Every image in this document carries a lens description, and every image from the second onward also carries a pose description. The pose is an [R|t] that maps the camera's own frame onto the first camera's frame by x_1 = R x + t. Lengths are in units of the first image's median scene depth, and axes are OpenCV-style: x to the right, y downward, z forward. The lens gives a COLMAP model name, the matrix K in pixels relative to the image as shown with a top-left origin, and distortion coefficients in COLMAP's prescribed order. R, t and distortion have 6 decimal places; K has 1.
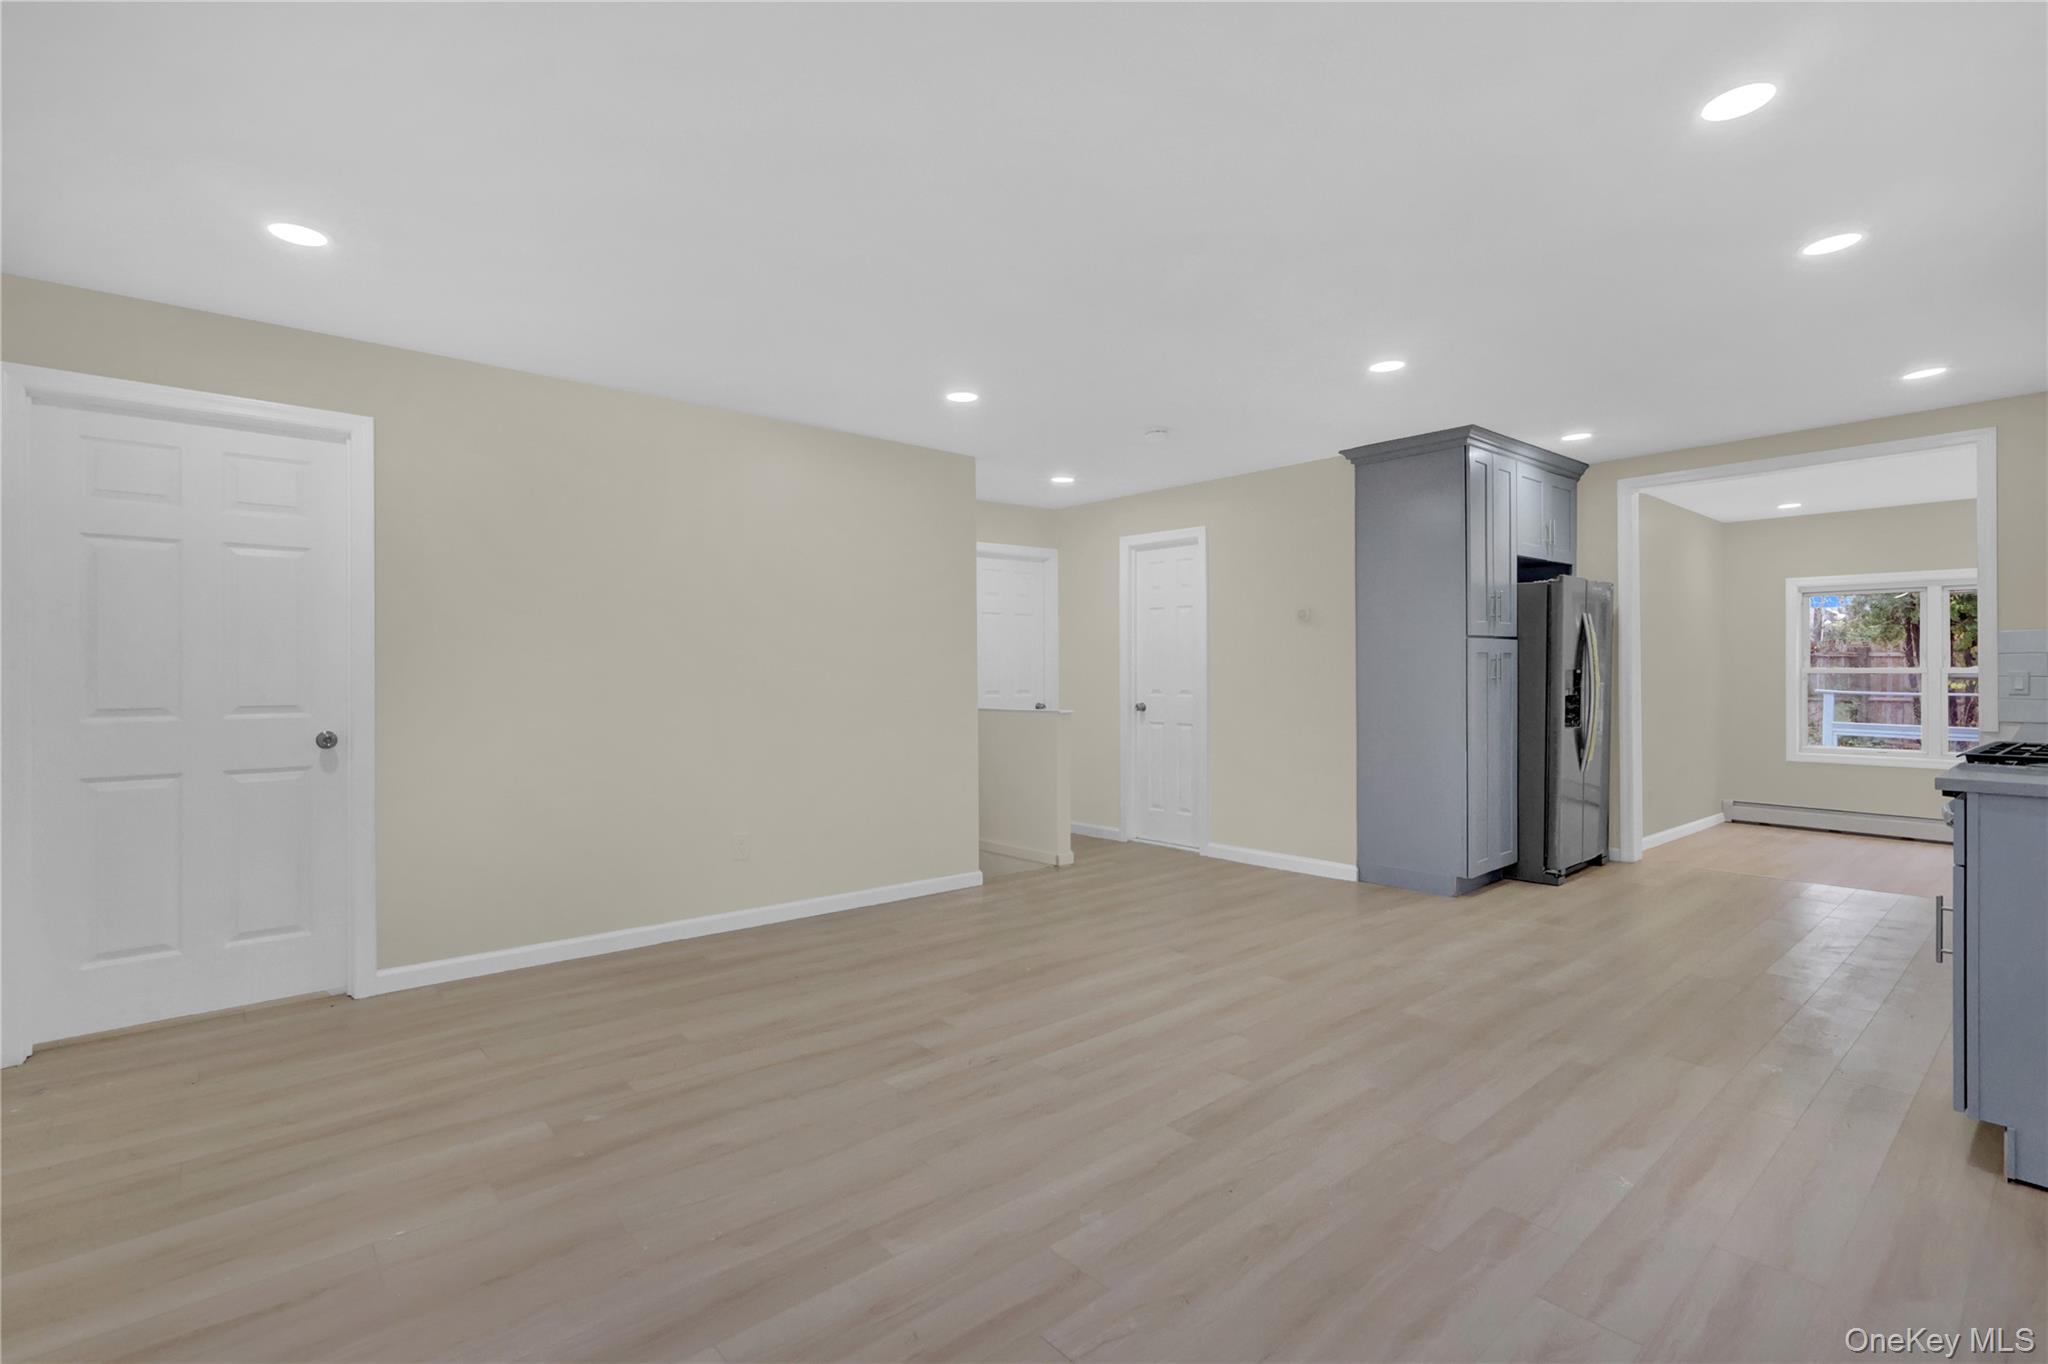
lens RADIAL K [[952.2, 0, 1018.1], [0, 952.2, 663.8], [0, 0, 1]] dist [-0.003234, 0.002321]
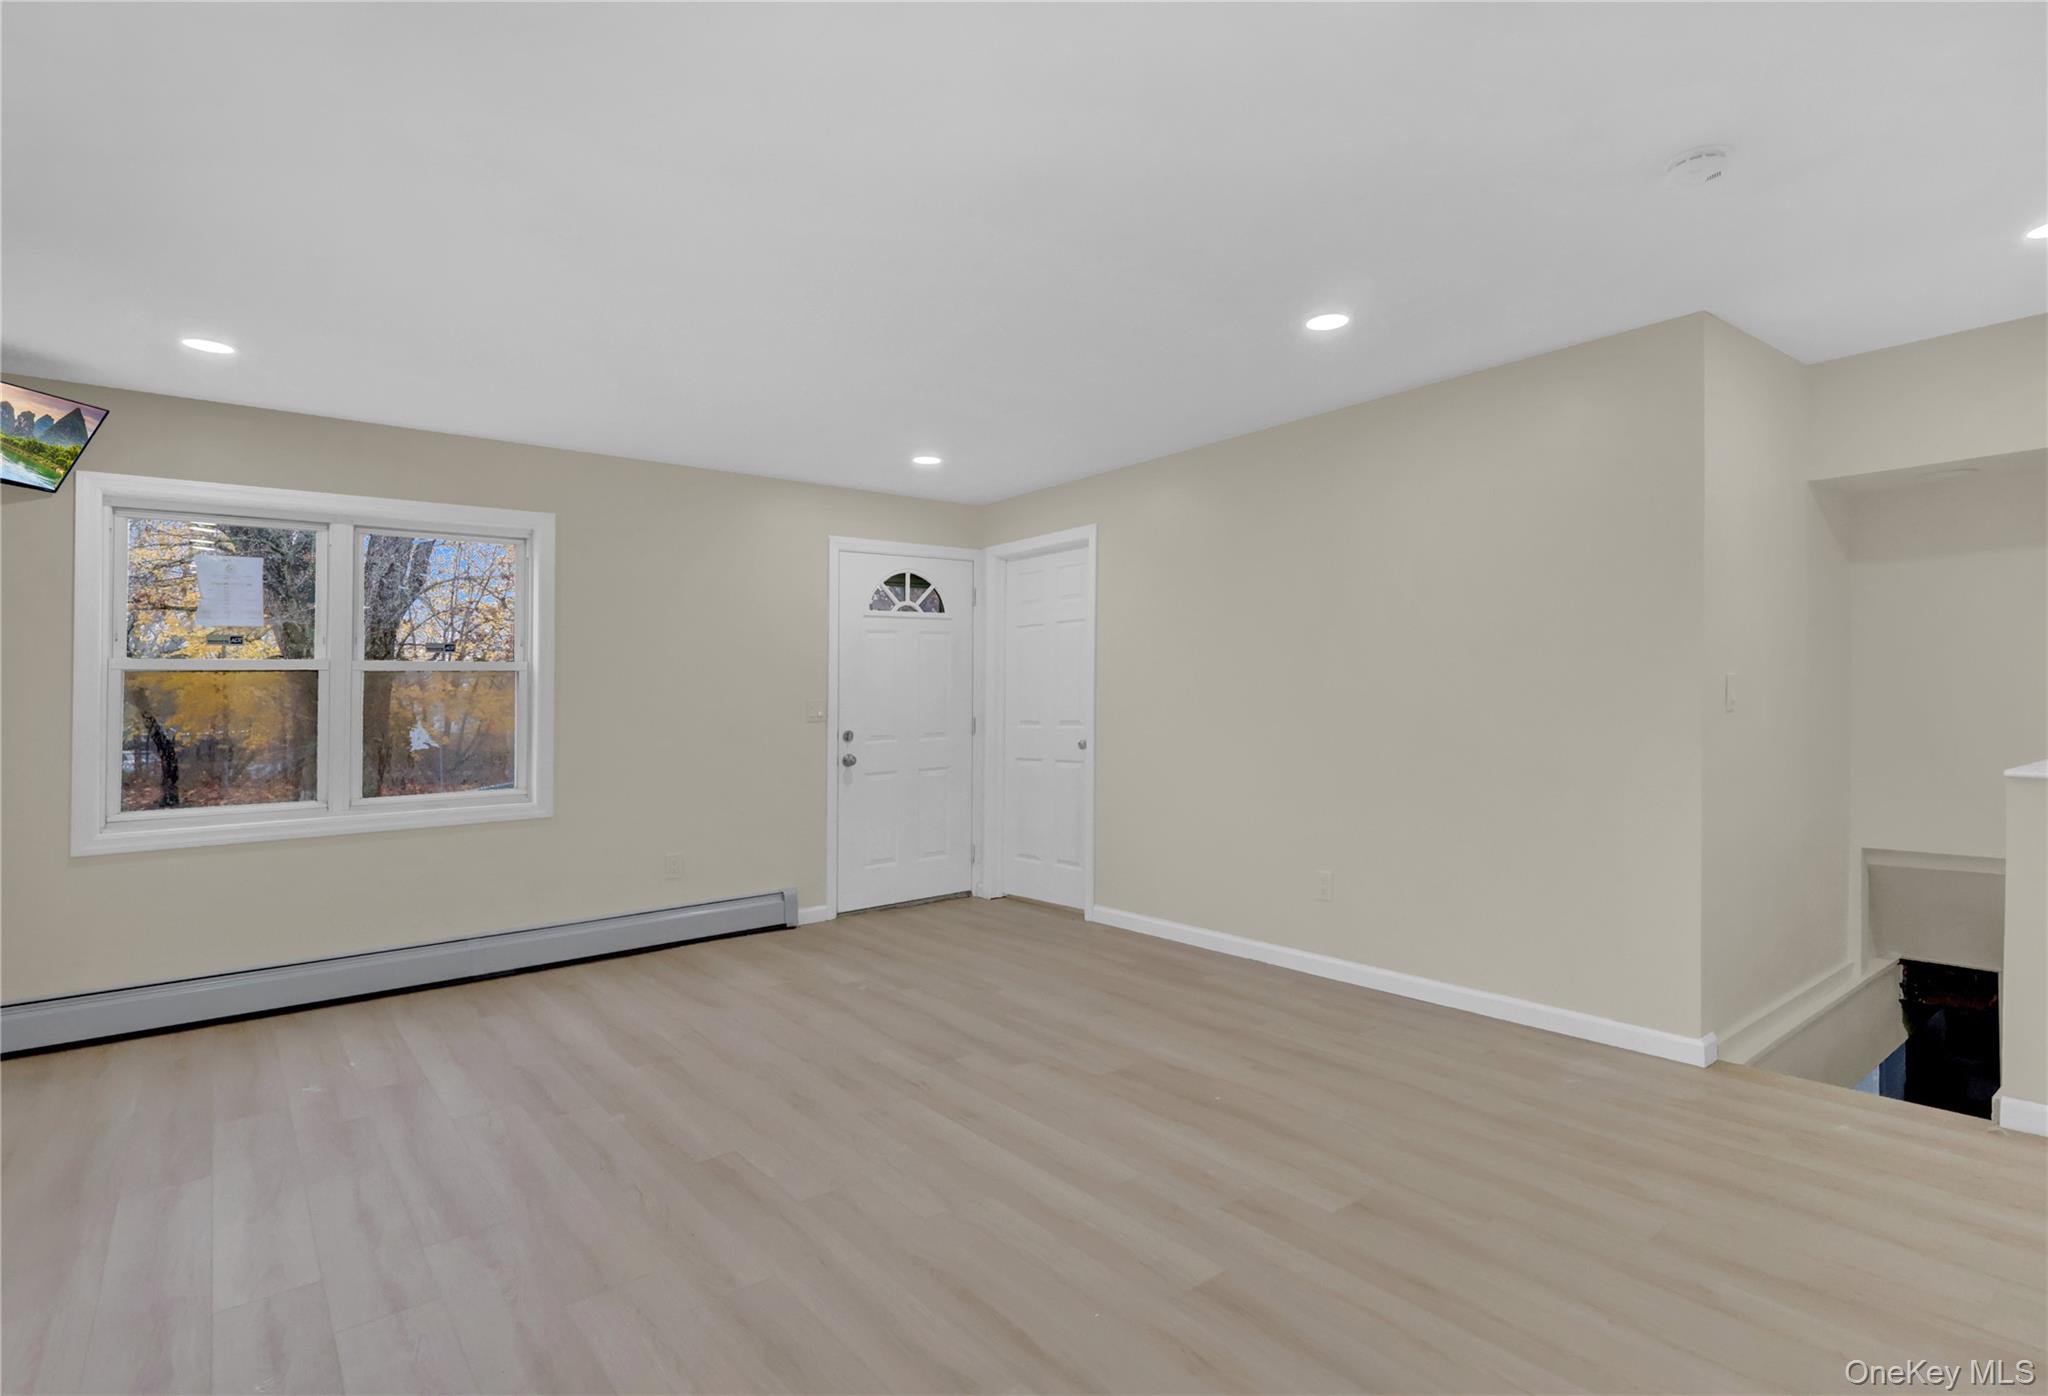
lens RADIAL K [[1016.3, 0, 1028.6], [0, 1016.3, 718.8], [0, 0, 1]] dist [0.001977, 0.000250]
pose [[-0.035684, 0.020620, -0.999150, 0.584006], [0.029811, 0.999364, 0.019560, 0.005059], [0.998918, -0.029088, -0.036276, 0.653146]]
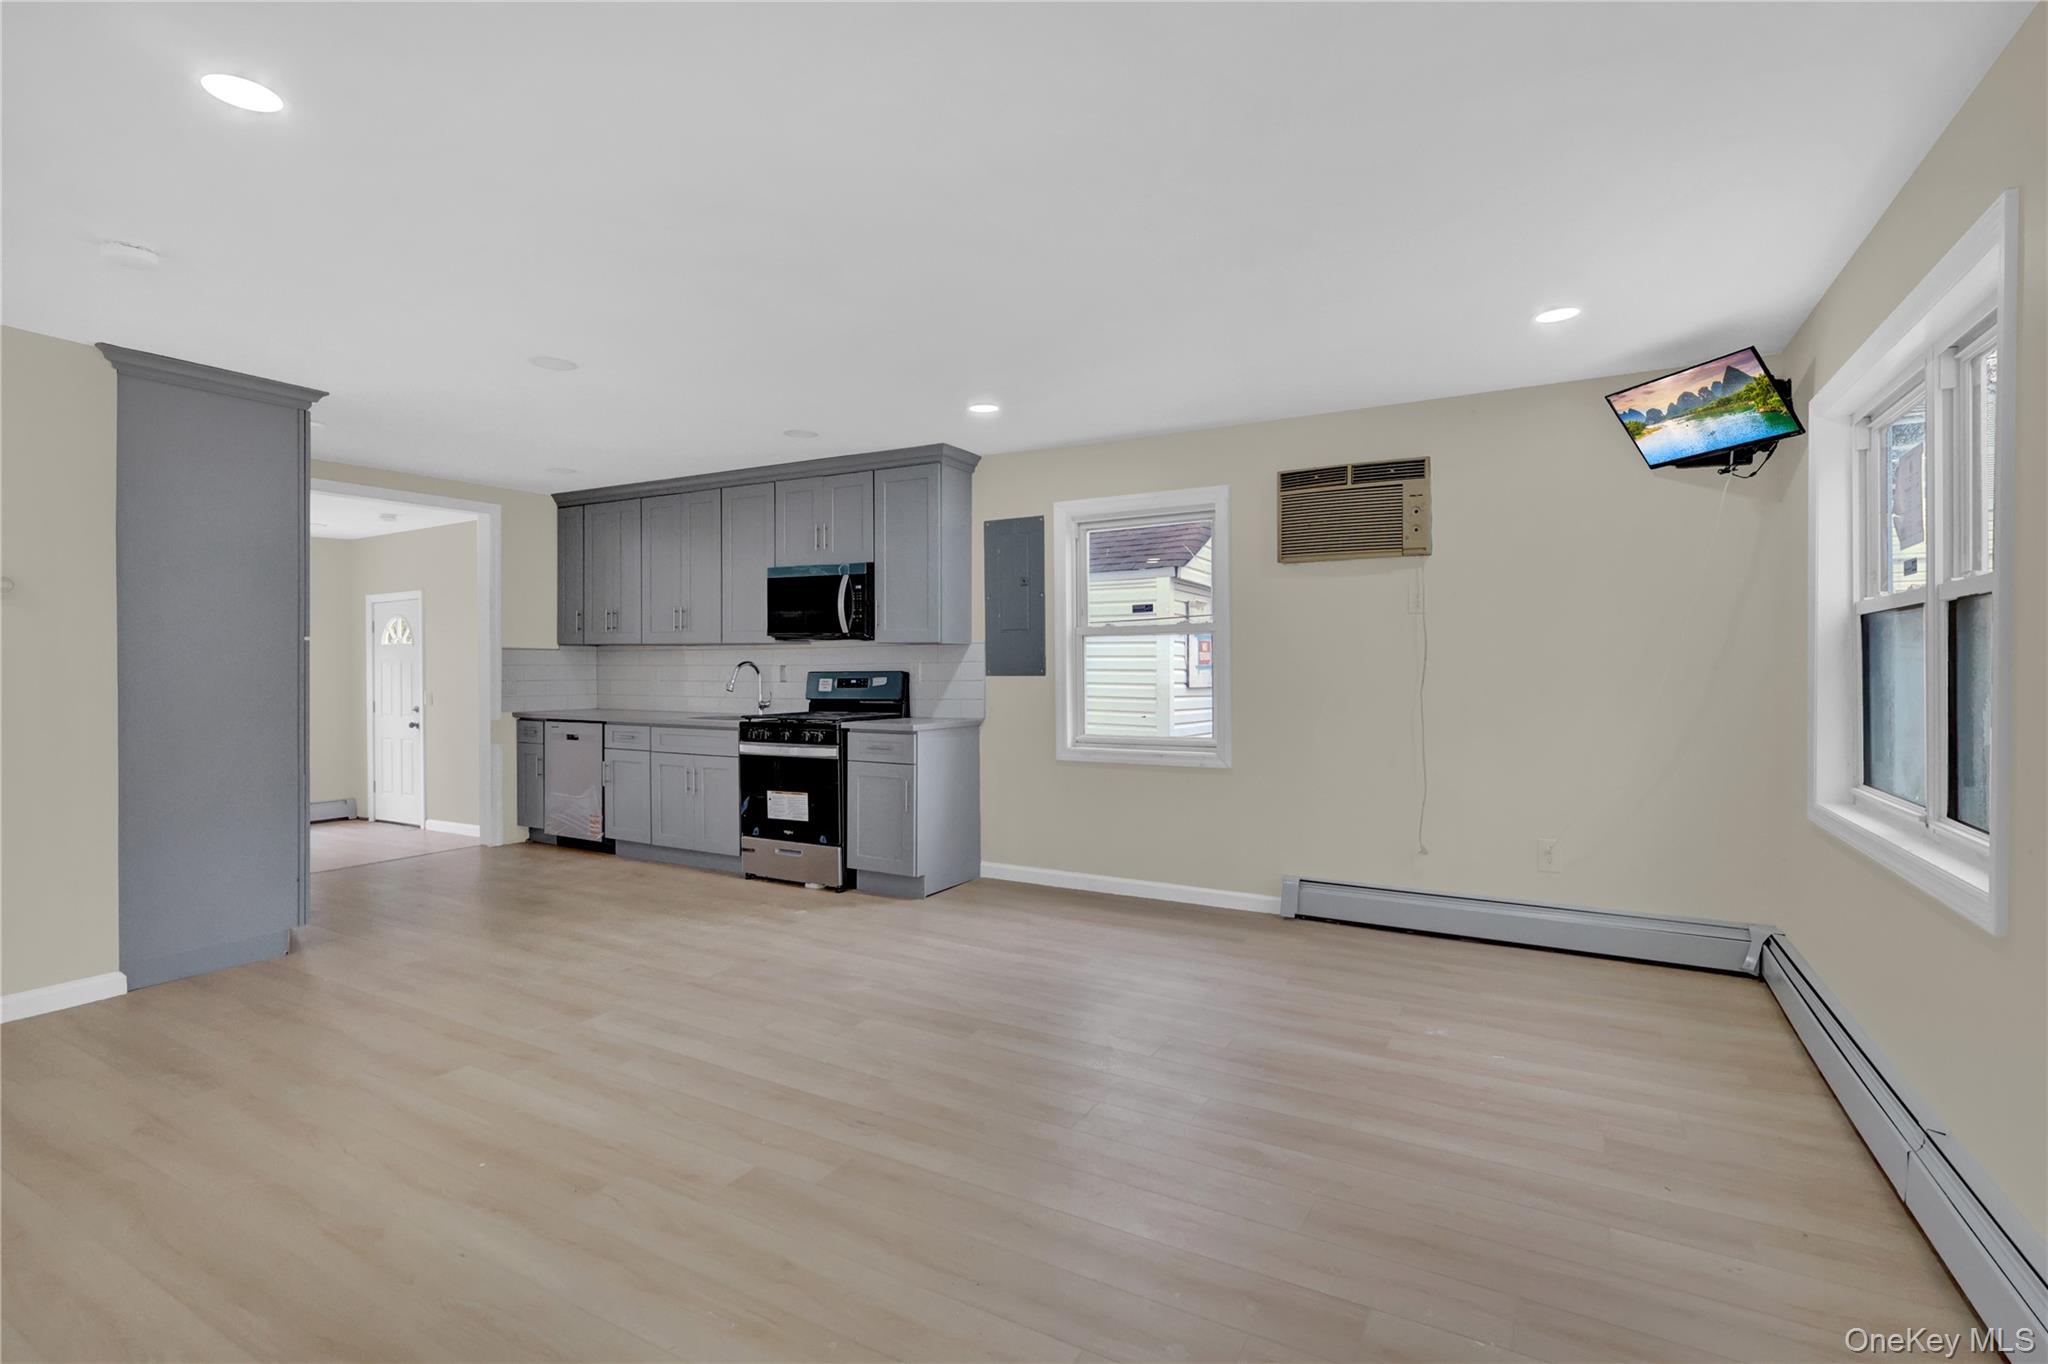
lens RADIAL K [[952.2, 0, 1027.2], [0, 952.2, 678.1], [0, 0, 1]] dist [-0.003234, 0.002321]
pose [[-0.337152, -0.004766, 0.941438, -0.503952], [-0.002981, 0.999988, 0.003995, 0.001064], [-0.941446, -0.001460, -0.337162, 0.642241]]
